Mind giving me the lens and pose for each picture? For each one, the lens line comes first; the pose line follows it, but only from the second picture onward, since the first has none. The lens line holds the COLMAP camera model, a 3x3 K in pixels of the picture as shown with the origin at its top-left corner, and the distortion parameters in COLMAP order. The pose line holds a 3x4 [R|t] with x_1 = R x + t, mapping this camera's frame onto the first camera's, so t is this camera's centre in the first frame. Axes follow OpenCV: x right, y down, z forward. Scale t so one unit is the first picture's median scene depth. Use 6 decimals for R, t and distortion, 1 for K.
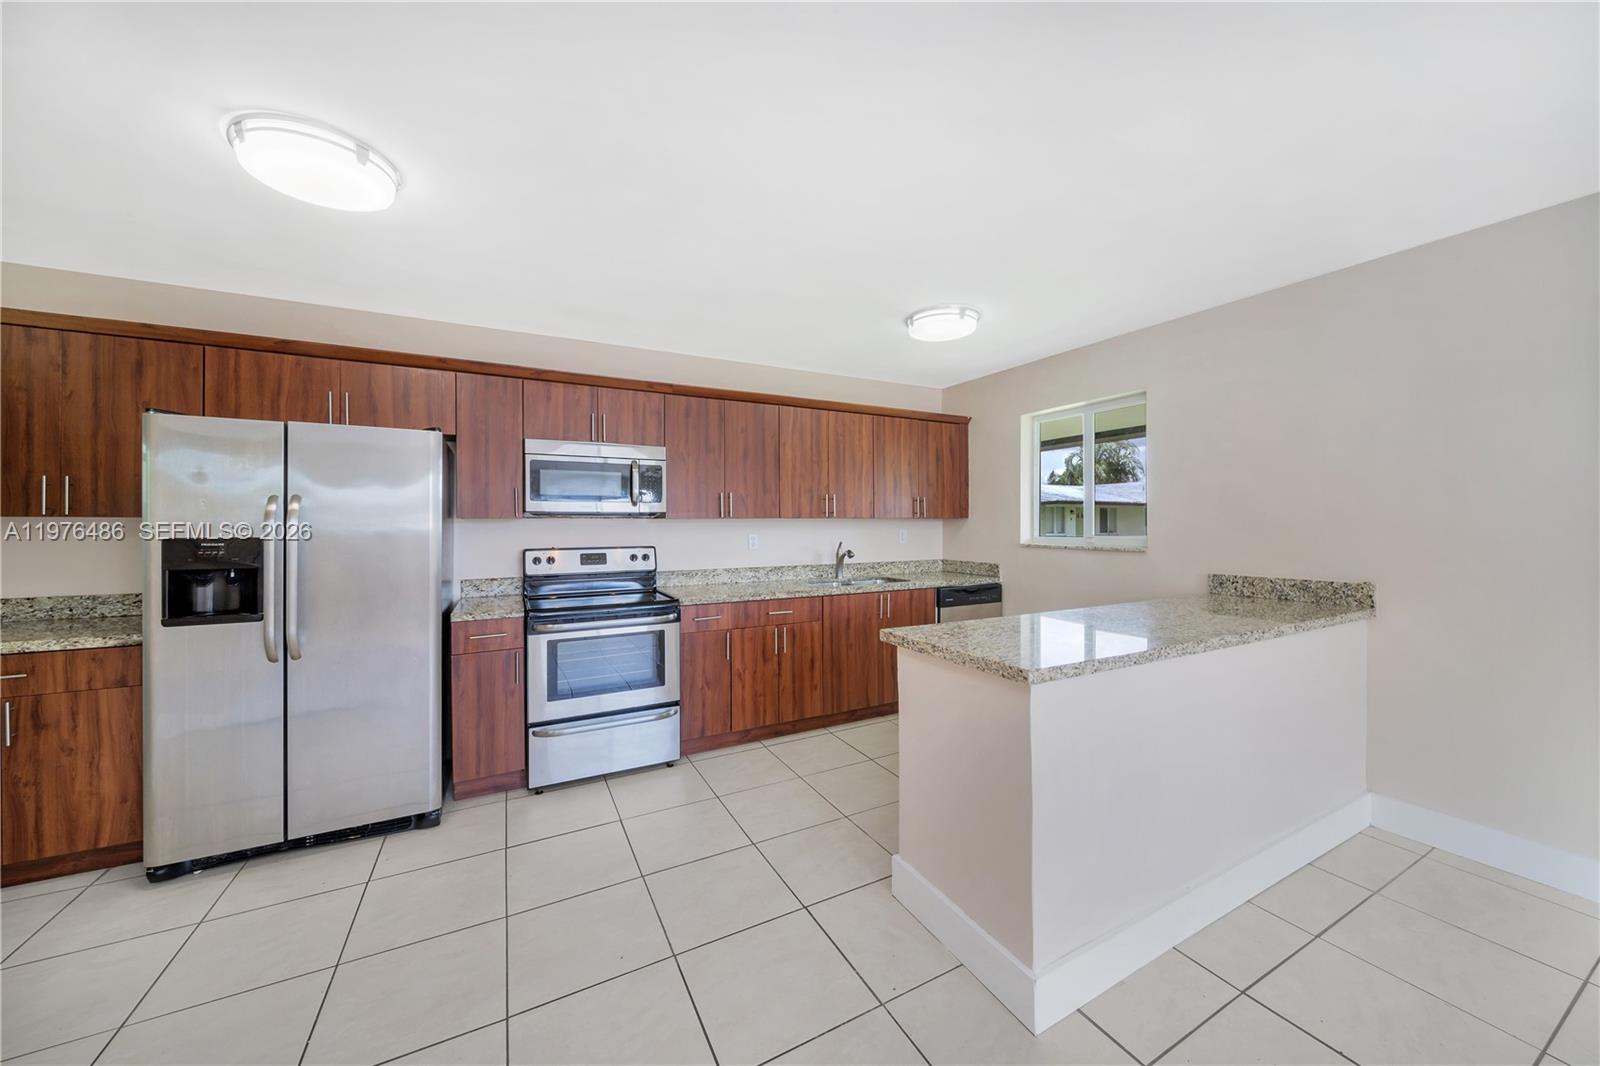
lens RADIAL K [[567.0, 0, 811.4], [0, 567.0, 524.3], [0, 0, 1]] dist [-0.001037, -0.001220]
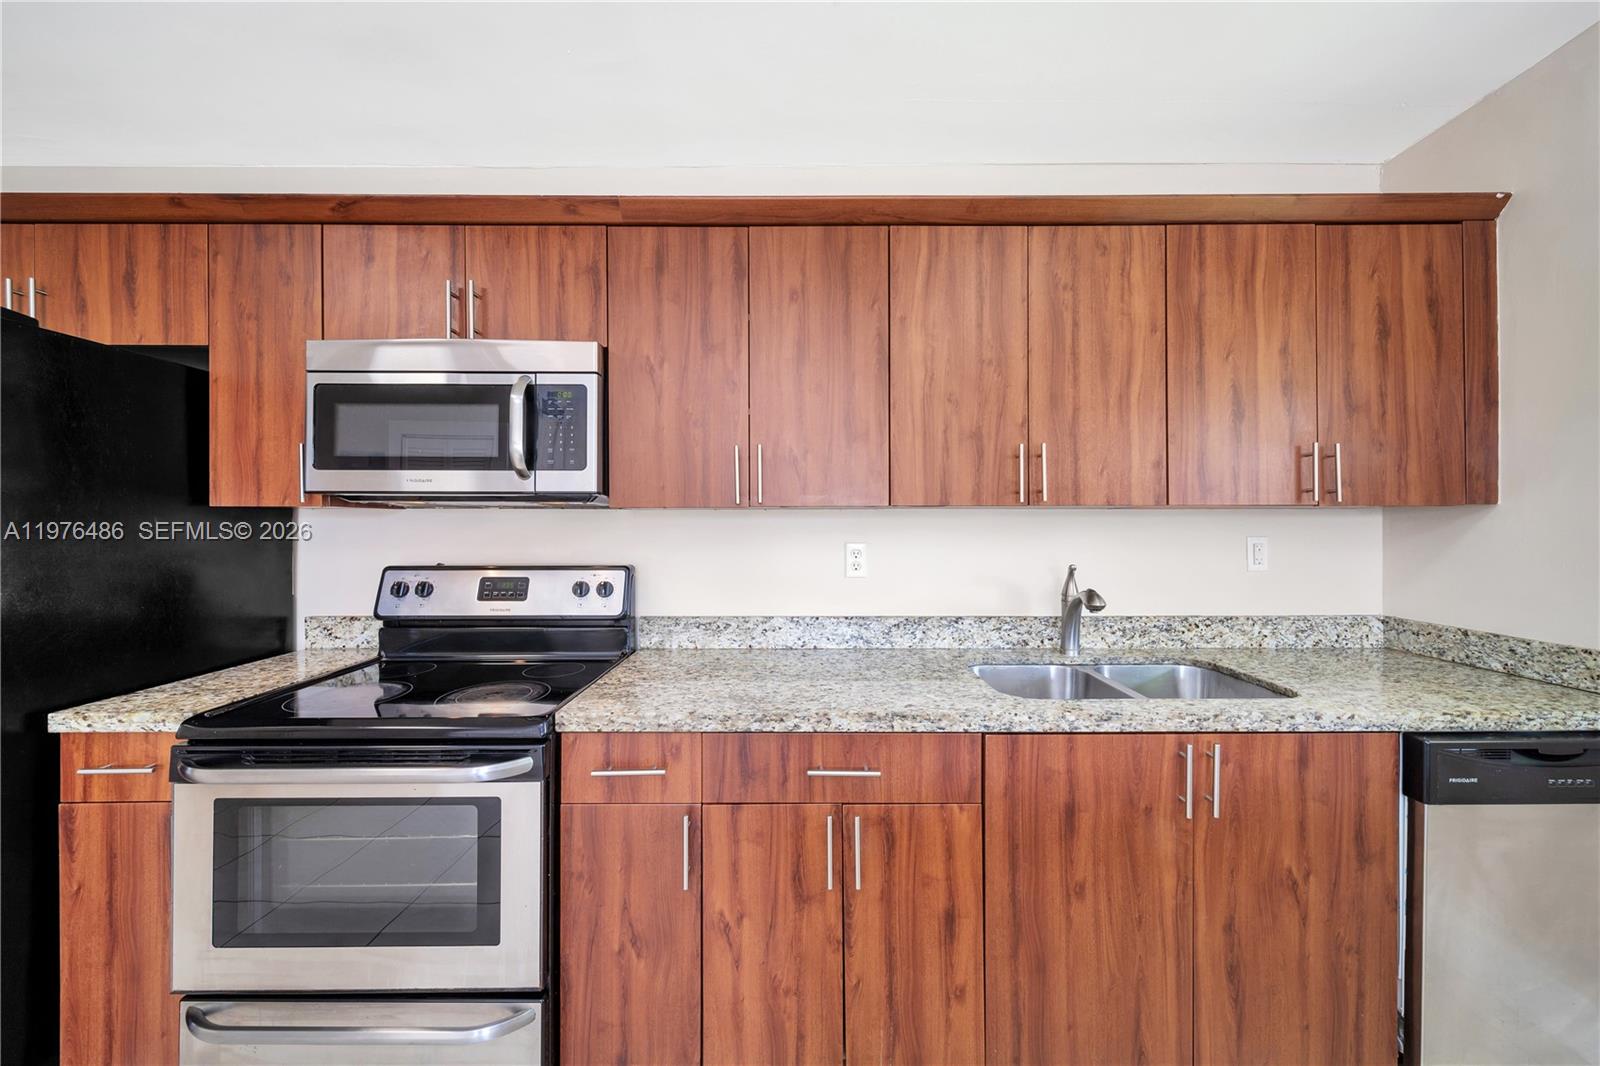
lens RADIAL K [[567.0, 0, 813.9], [0, 567.0, 527.5], [0, 0, 1]] dist [-0.001037, -0.001220]
pose [[0.891879, 0.006141, -0.452233, 0.086478], [-0.004206, 0.999977, 0.005285, 0.002778], [0.452255, -0.002811, 0.891884, 0.684533]]
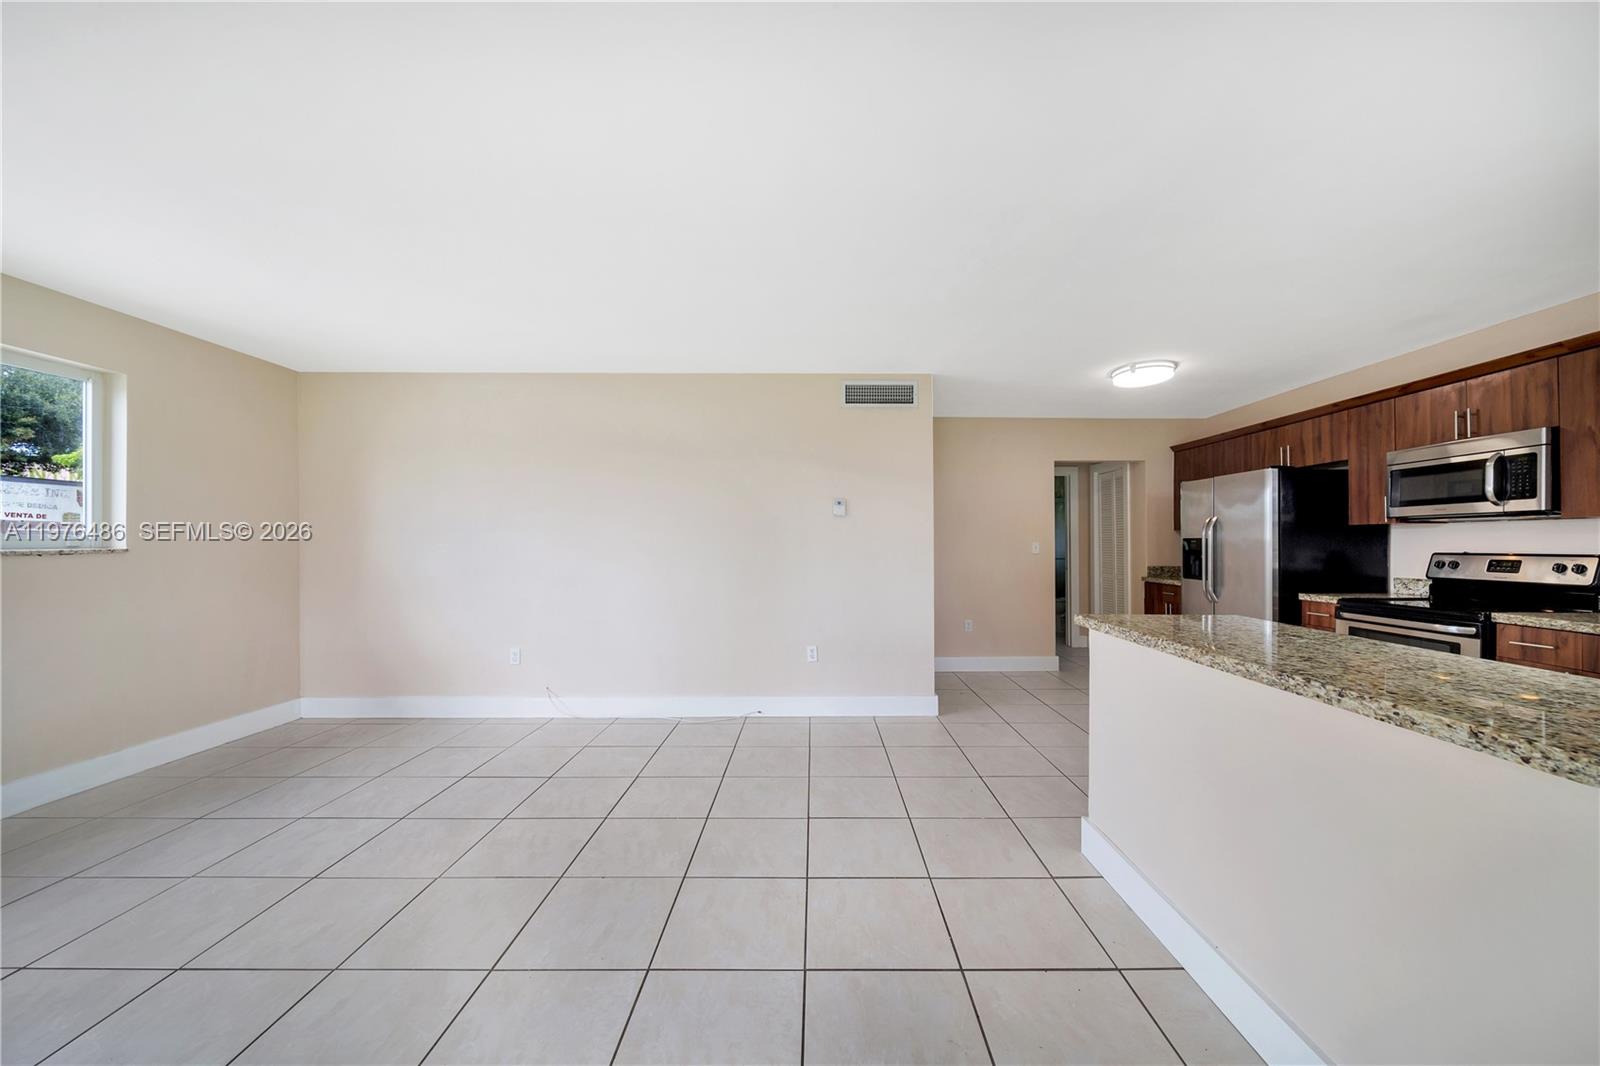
lens RADIAL K [[567.0, 0, 810.6], [0, 567.0, 539.3], [0, 0, 1]] dist [-0.001037, -0.001220]
pose [[-0.470745, -0.002404, -0.882266, 0.909347], [0.000840, 0.999995, -0.003173, 0.020780], [0.882269, -0.002235, -0.470741, 0.465254]]
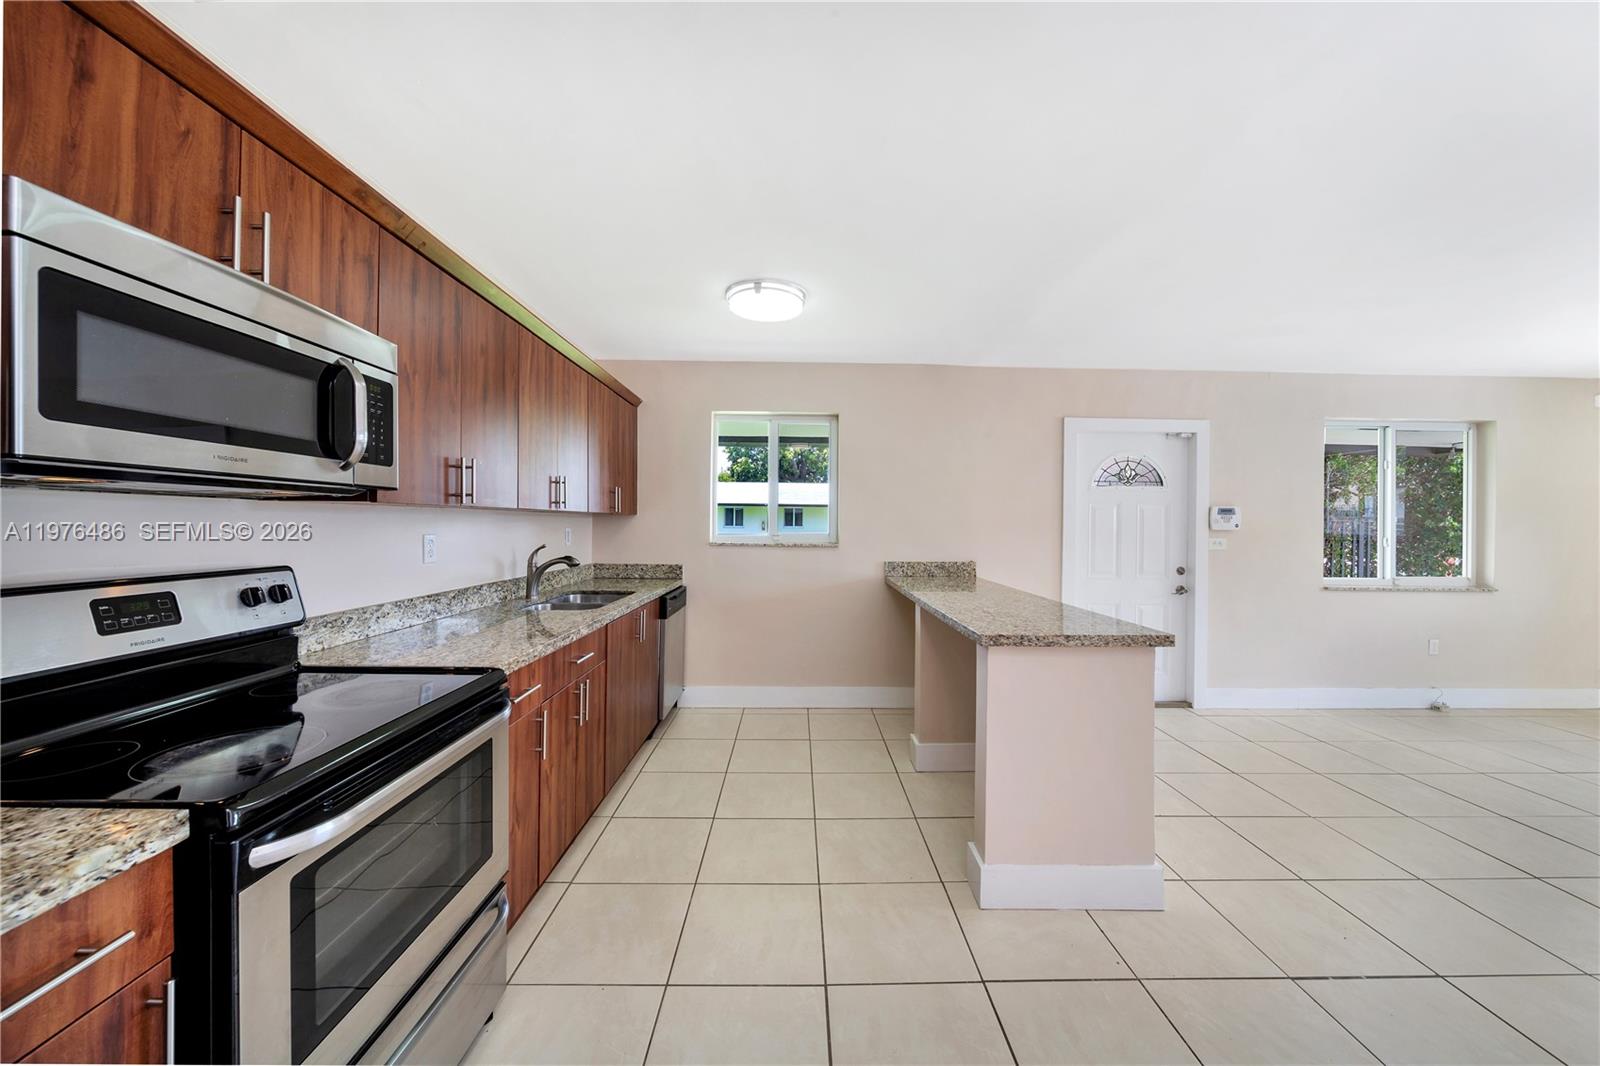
lens RADIAL K [[567.0, 0, 804.5], [0, 567.0, 523.2], [0, 0, 1]] dist [-0.001037, -0.001220]
pose [[0.453128, 0.009139, 0.891398, -0.510424], [-0.012851, 0.999911, -0.003719, 0.003864], [-0.891353, -0.009770, 0.453205, 0.498105]]
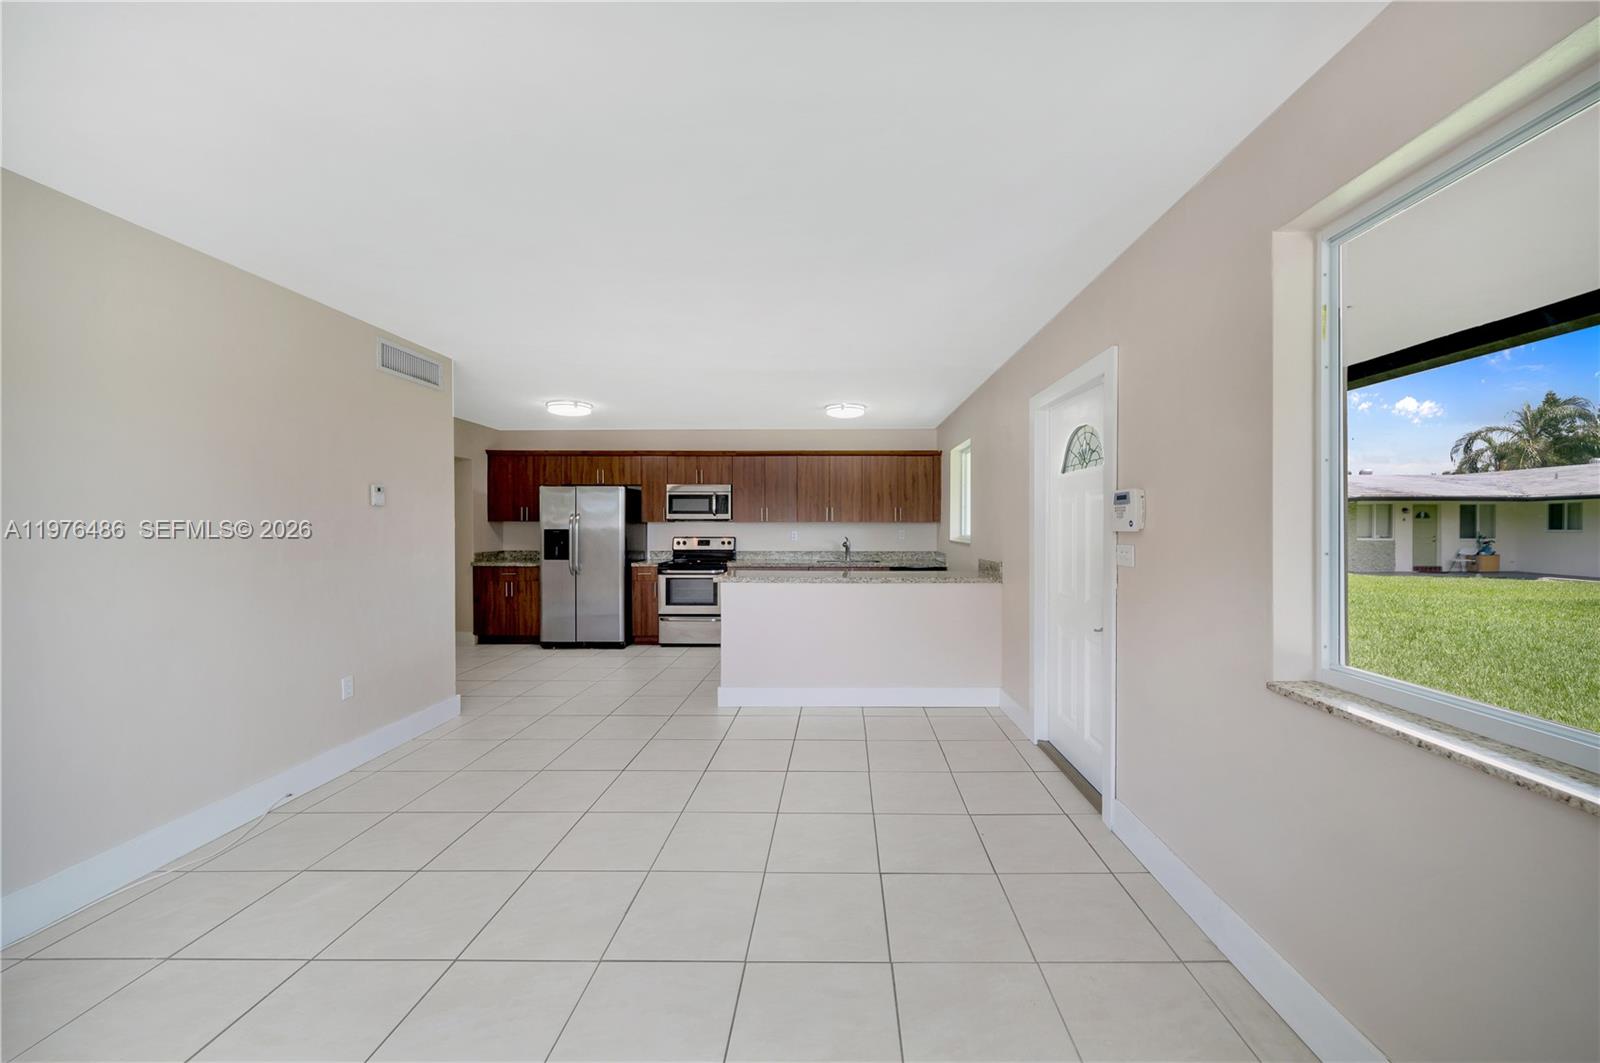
lens RADIAL K [[567.0, 0, 817.7], [0, 567.0, 535.3], [0, 0, 1]] dist [-0.001037, -0.001220]
pose [[0.868658, 0.012634, -0.495251, 0.945953], [-0.003422, 0.999804, 0.019502, -0.005038], [0.495401, -0.015246, 0.868531, -0.521377]]
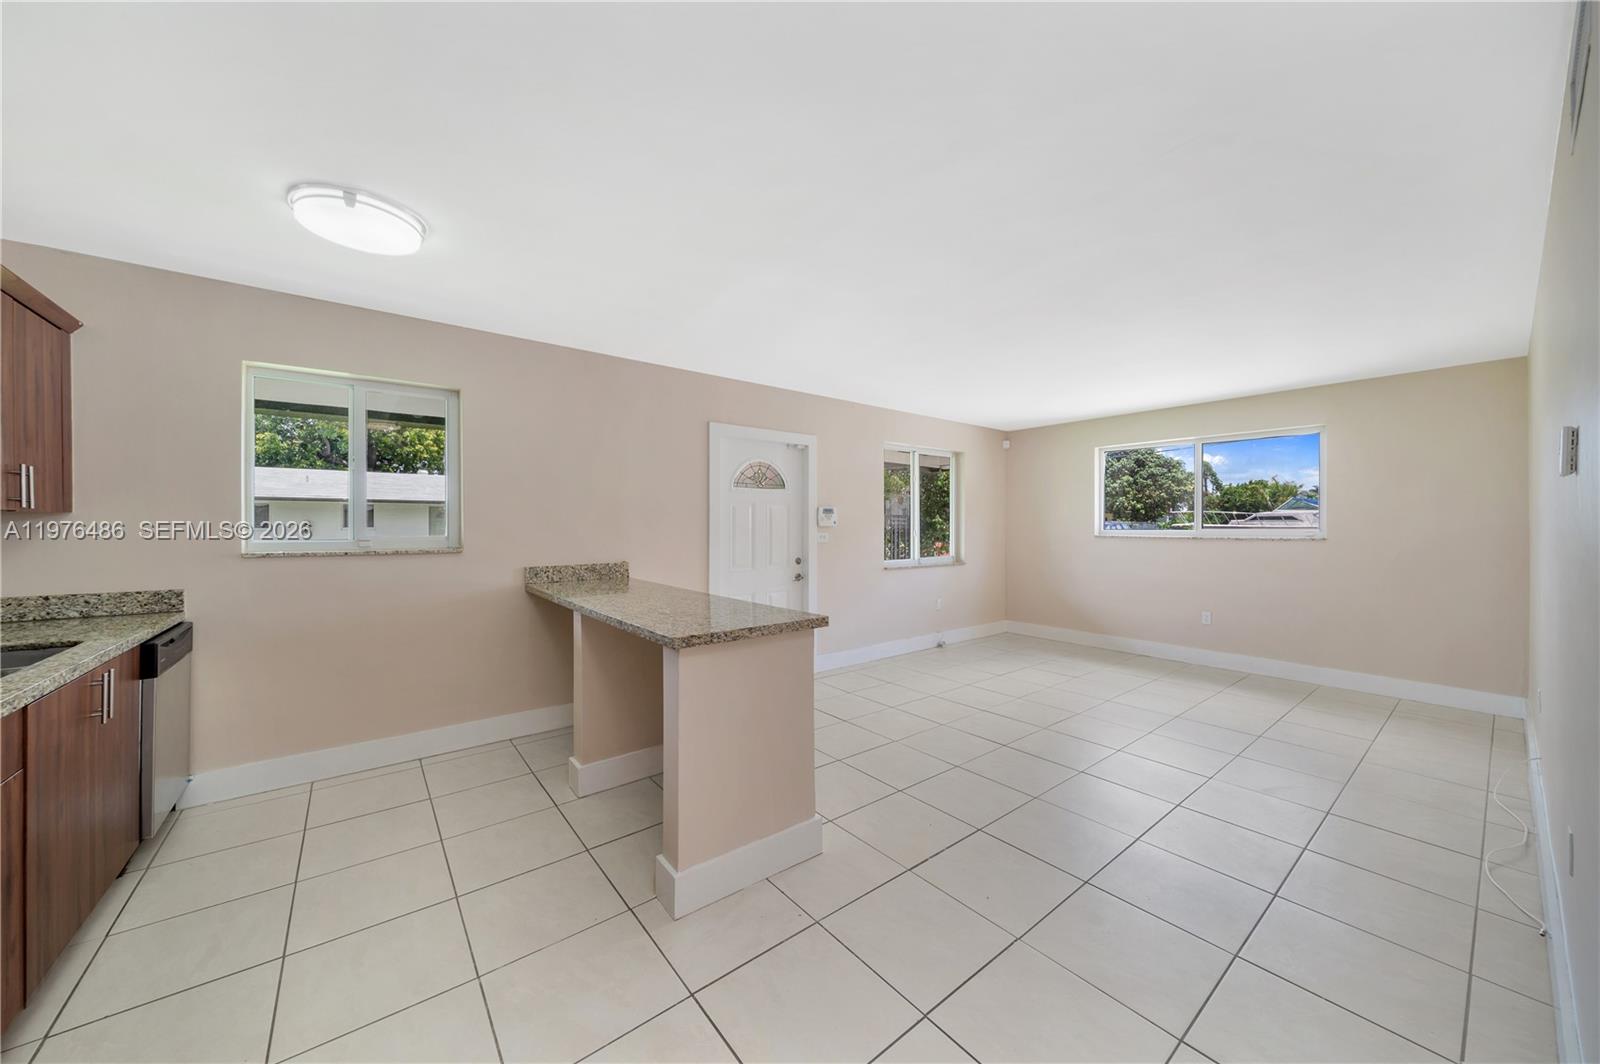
lens RADIAL K [[567.0, 0, 815.3], [0, 567.0, 525.6], [0, 0, 1]] dist [-0.001037, -0.001220]
pose [[-0.192929, 0.001362, 0.981212, -0.488530], [-0.000537, 0.999999, -0.001493, 0.003258], [-0.981213, -0.000815, -0.192928, 0.566115]]
